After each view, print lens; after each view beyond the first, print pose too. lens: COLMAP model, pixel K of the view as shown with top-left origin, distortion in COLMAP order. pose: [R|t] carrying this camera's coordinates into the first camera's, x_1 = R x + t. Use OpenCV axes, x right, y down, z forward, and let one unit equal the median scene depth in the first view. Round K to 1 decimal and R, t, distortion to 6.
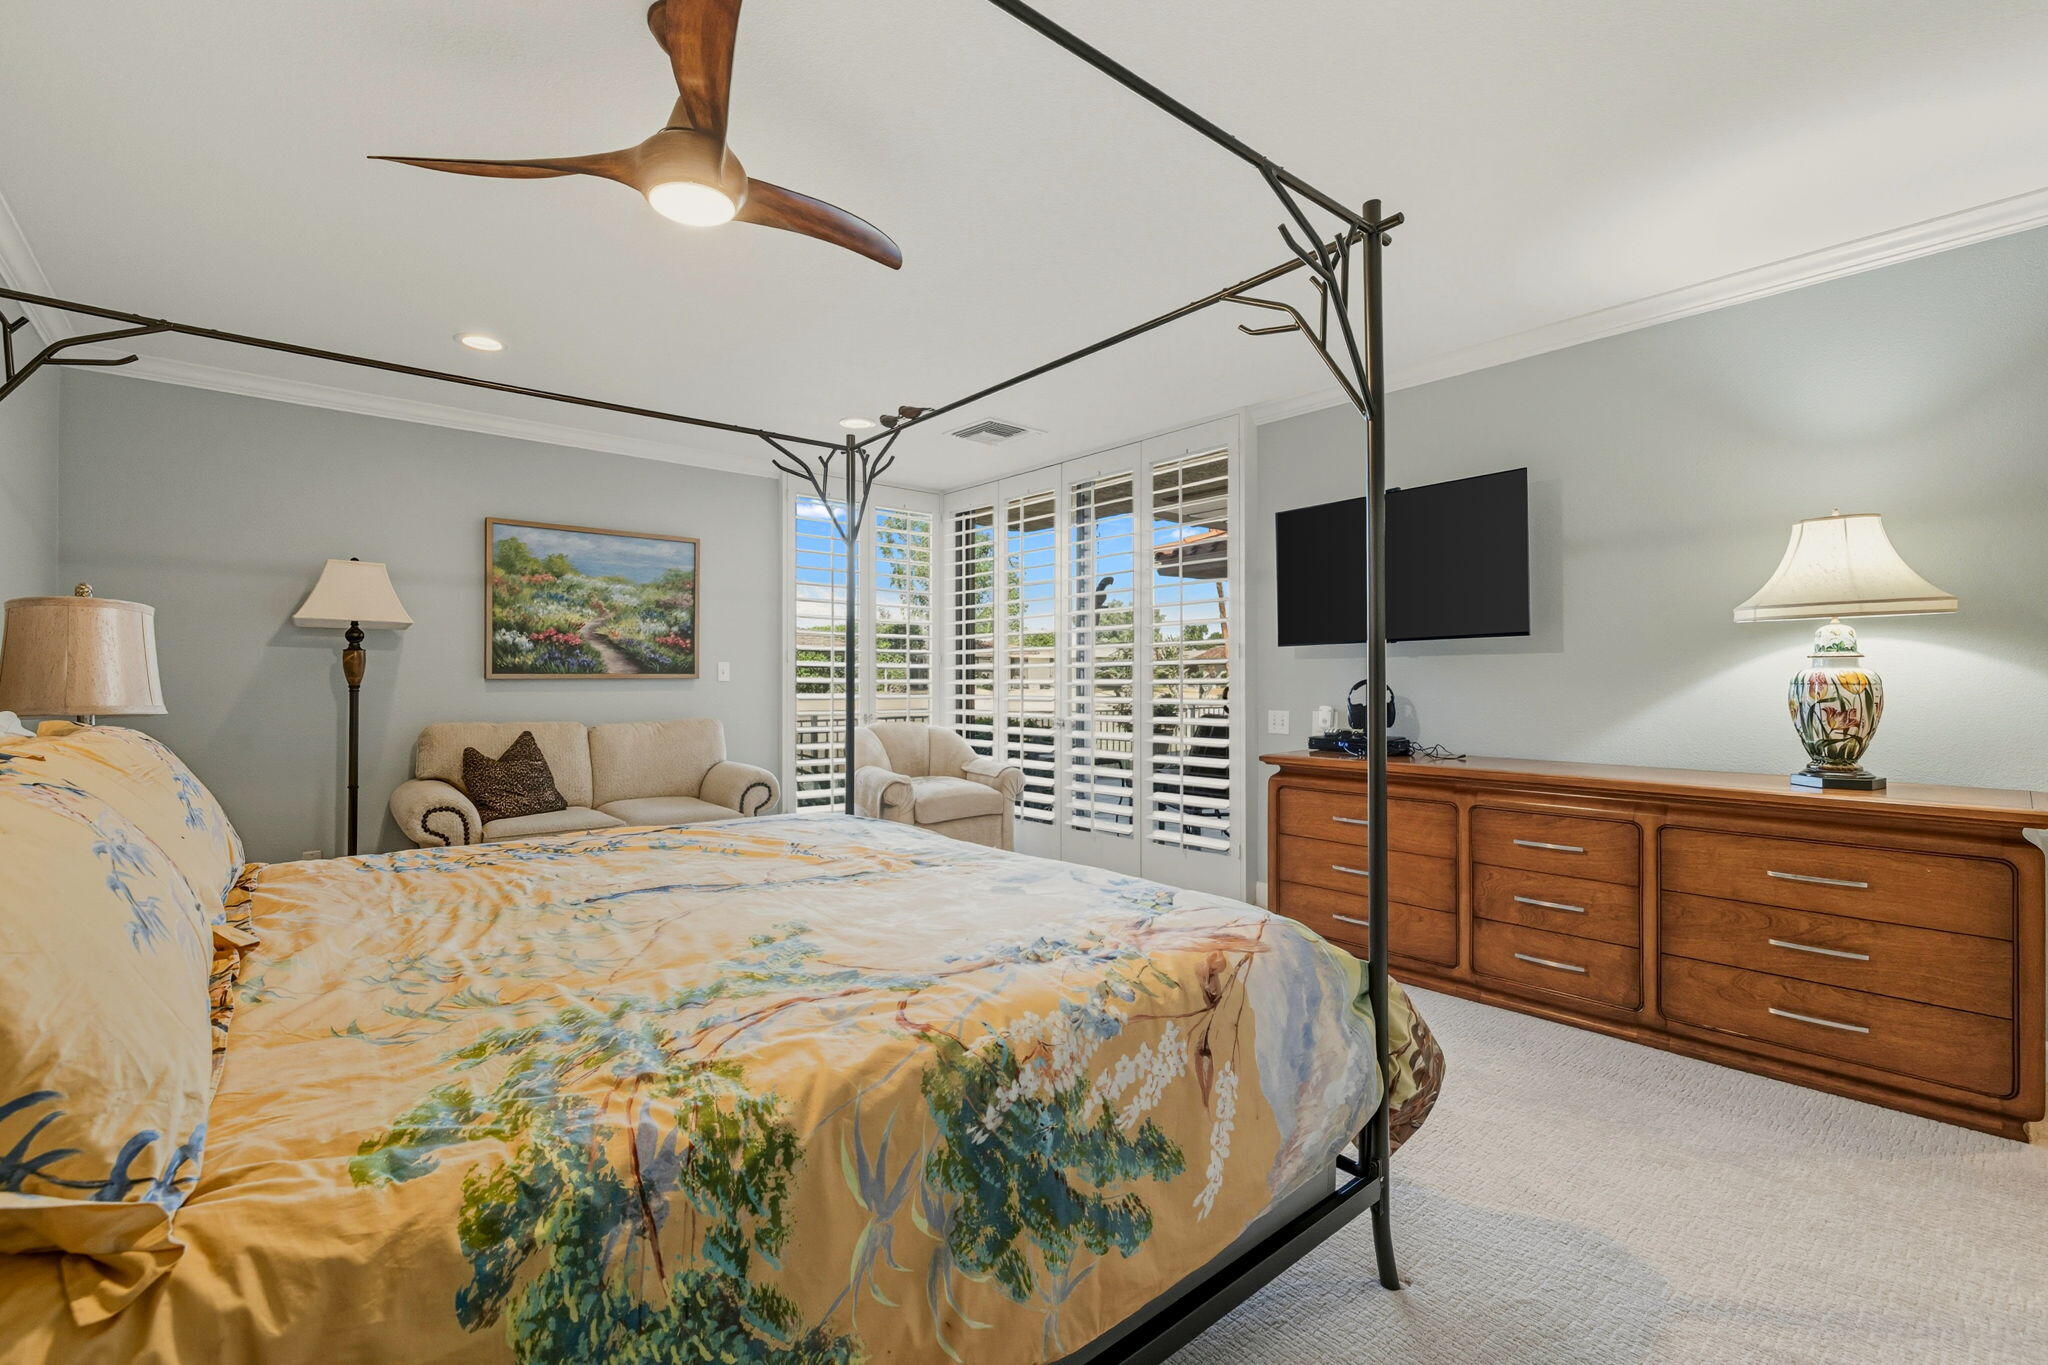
lens RADIAL K [[866.2, 0, 1027.3], [0, 866.2, 679.1], [0, 0, 1]] dist [0.002773, 0.000155]
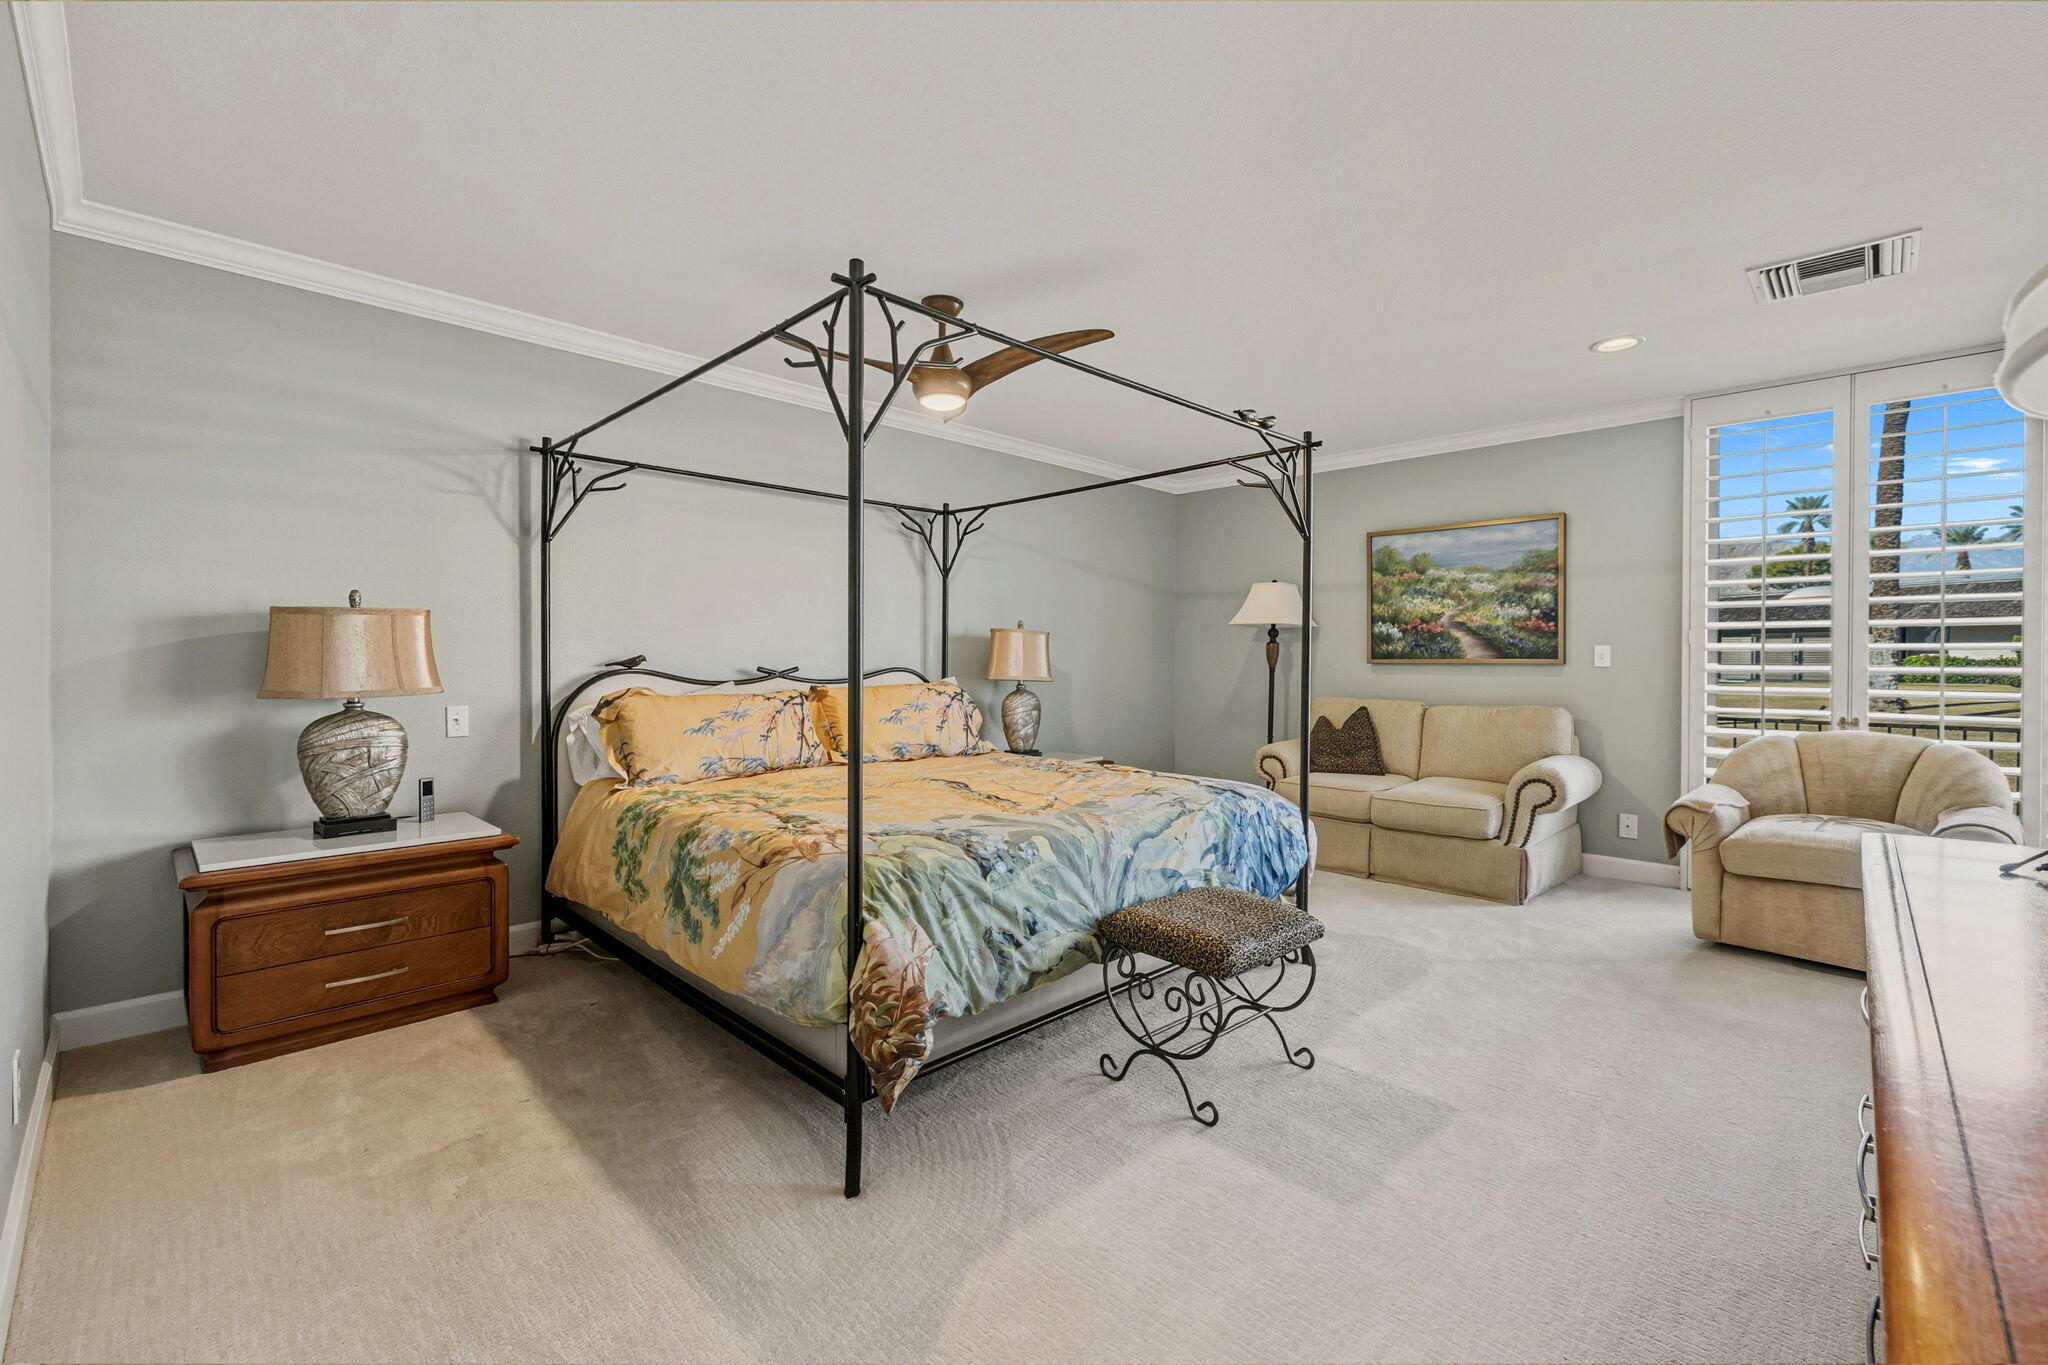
lens RADIAL K [[866.2, 0, 1029.7], [0, 866.2, 670.9], [0, 0, 1]] dist [0.002773, 0.000155]
pose [[0.100599, 0.014874, -0.994816, 0.530755], [-0.002692, 0.999889, 0.014677, -0.006026], [0.994923, 0.001201, 0.100627, 0.374424]]
